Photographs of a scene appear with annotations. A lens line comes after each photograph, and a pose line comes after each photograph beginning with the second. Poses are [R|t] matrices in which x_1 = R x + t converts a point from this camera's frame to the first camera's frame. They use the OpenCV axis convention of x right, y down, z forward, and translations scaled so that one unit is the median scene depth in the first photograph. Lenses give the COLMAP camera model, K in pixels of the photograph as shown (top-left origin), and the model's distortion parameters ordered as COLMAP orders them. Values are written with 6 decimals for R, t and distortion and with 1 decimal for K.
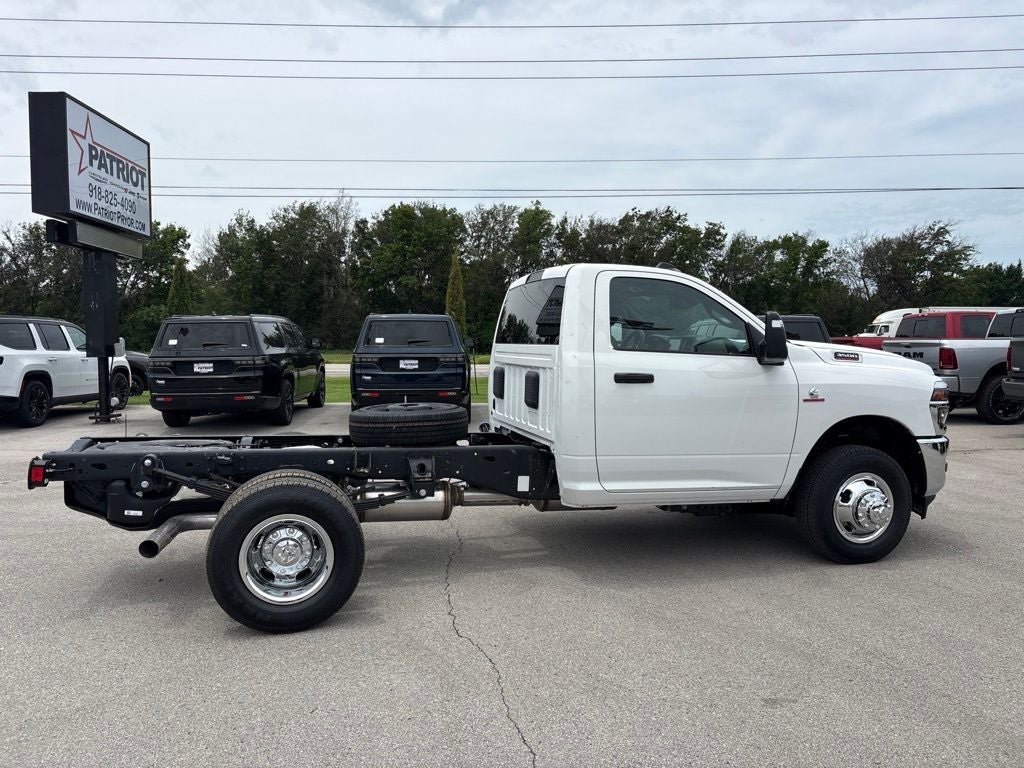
lens RADIAL K [[775.4, 0, 511.4], [0, 775.4, 381.8], [0, 0, 1]] dist [0.041606, -0.047619]
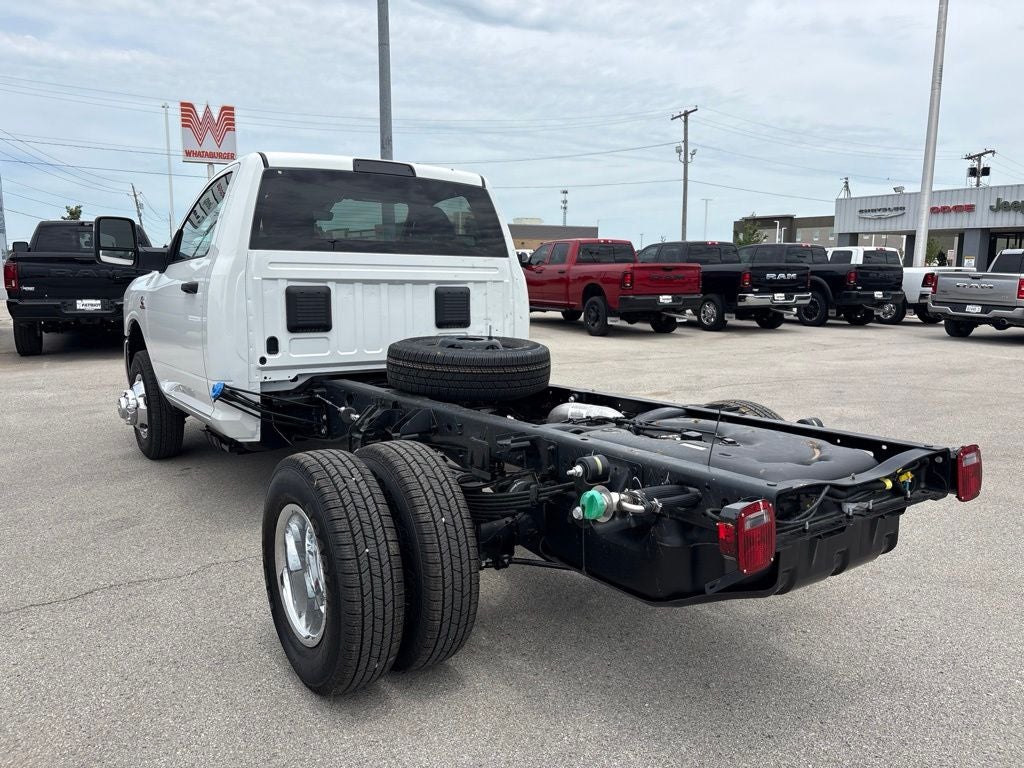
lens RADIAL K [[775.4, 0, 514.1], [0, 775.4, 388.8], [0, 0, 1]] dist [0.041606, -0.047619]
pose [[-0.341309, -0.143579, 0.928921, -0.345972], [0.034814, 0.985656, 0.165140, -0.017370], [-0.939306, 0.088703, -0.331414, 0.508893]]
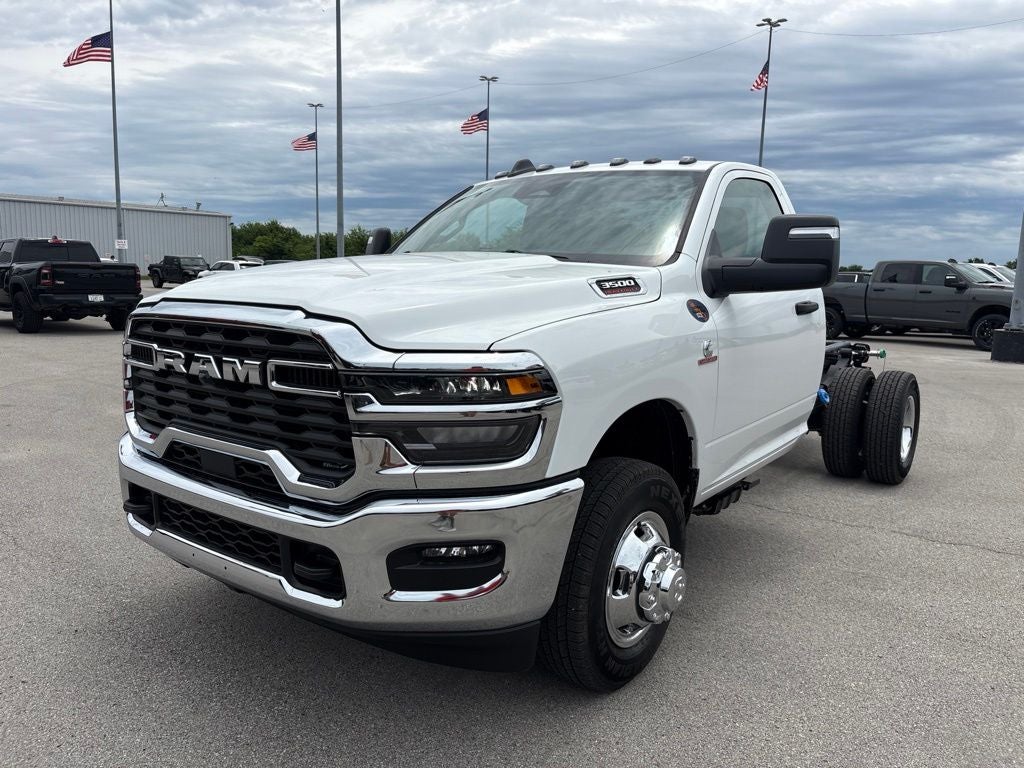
lens RADIAL K [[775.4, 0, 514.0], [0, 775.4, 391.2], [0, 0, 1]] dist [0.041606, -0.047619]
pose [[-0.791082, 0.080502, -0.606390, 0.298828], [-0.047314, 0.980281, 0.191862, -0.031469], [0.609878, 0.180470, -0.771674, 0.698776]]
